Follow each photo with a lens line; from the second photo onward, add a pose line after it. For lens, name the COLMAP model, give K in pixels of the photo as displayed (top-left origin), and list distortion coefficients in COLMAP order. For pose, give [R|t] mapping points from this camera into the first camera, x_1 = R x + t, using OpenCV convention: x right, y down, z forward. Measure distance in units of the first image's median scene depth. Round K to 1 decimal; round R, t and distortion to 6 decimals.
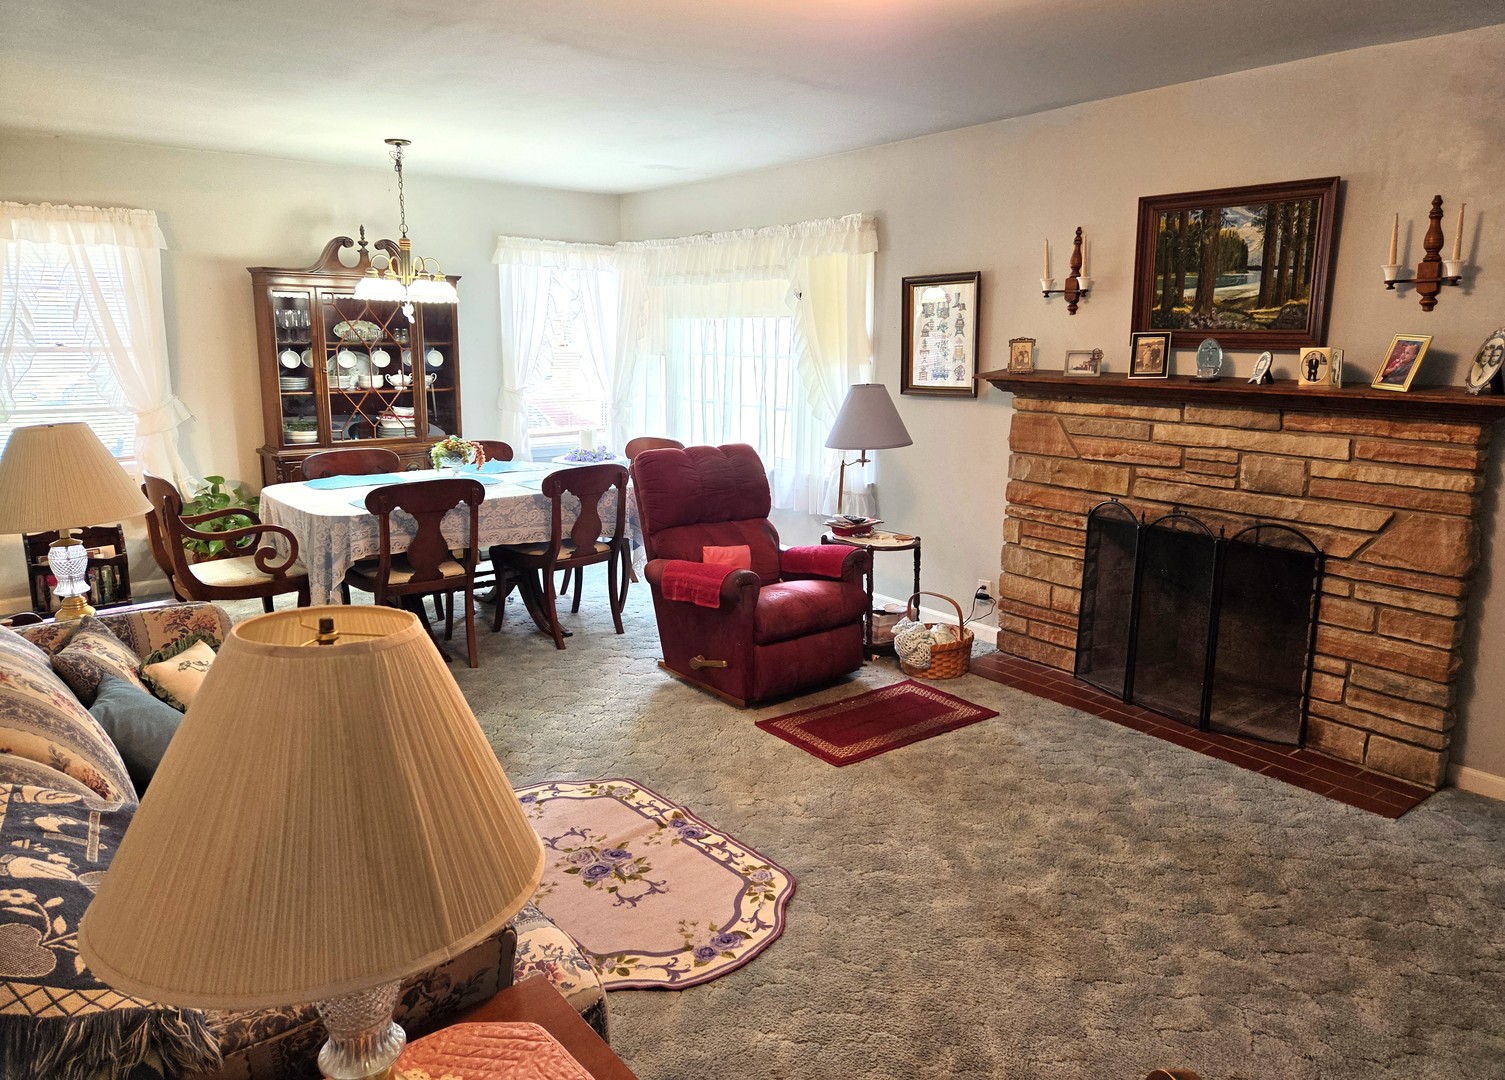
lens RADIAL K [[1026.9, 0, 752.2], [0, 1026.9, 539.3], [0, 0, 1]] dist [0.010973, 0.002024]
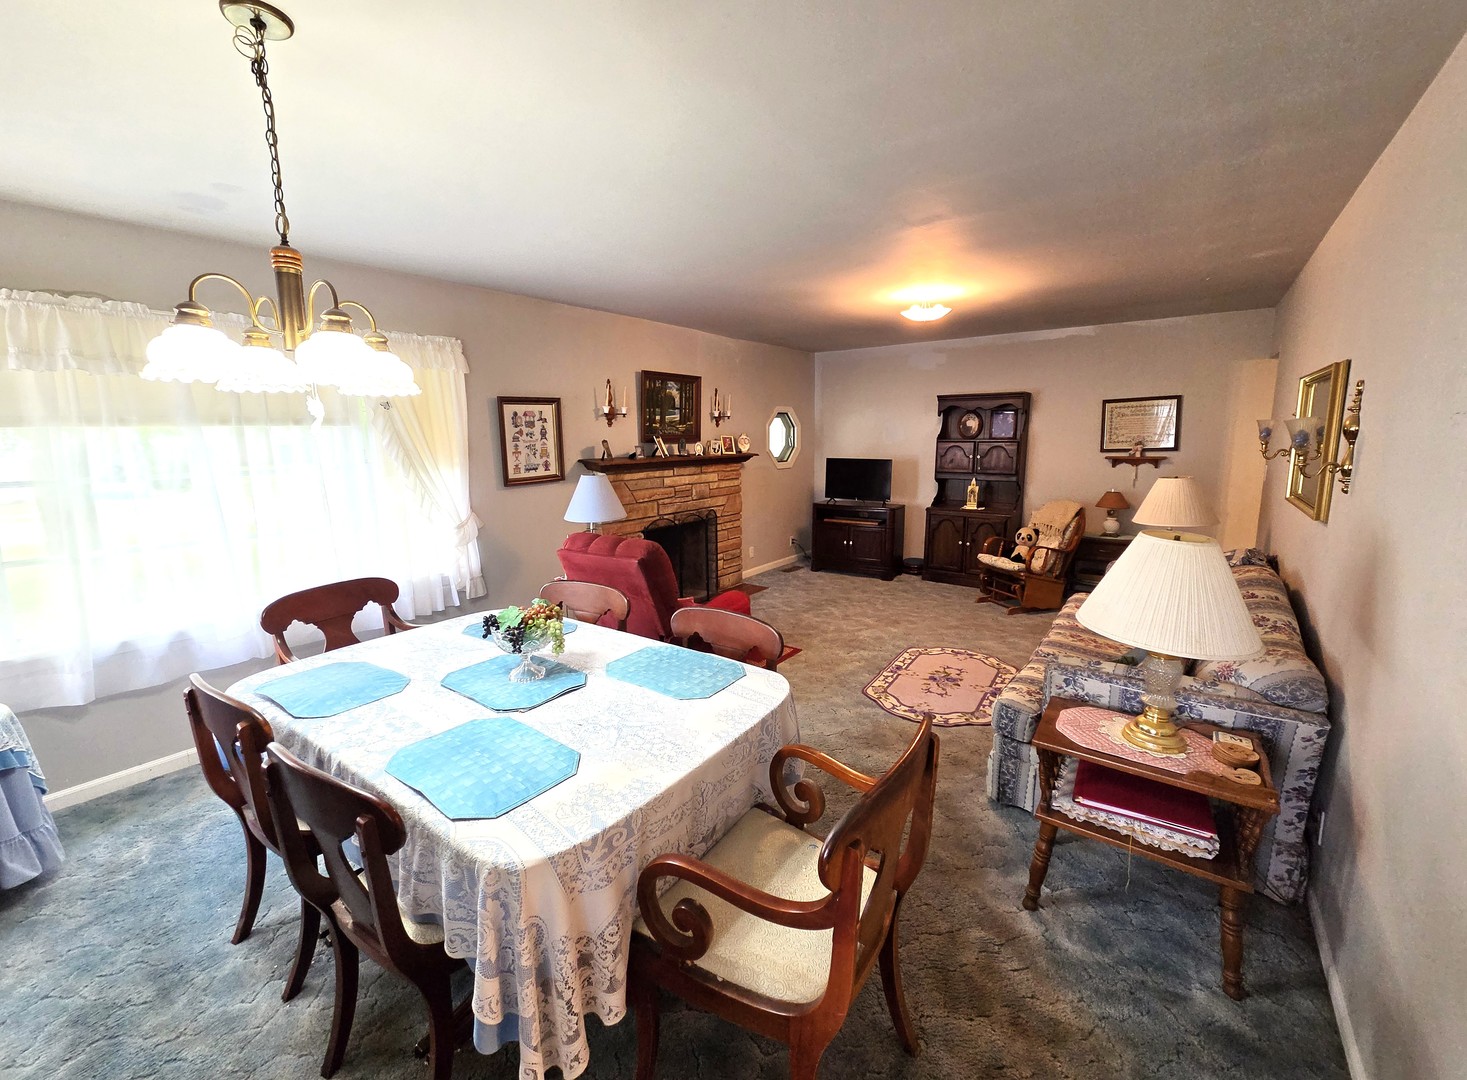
lens RADIAL K [[613.8, 0, 731.7], [0, 613.8, 533.4], [0, 0, 1]] dist [0.001704, 0.000028]
pose [[-0.286820, -0.158521, 0.944778, -0.928689], [0.198988, 0.954846, 0.220620, -0.274919], [-0.937090, 0.251278, -0.242325, 1.295774]]
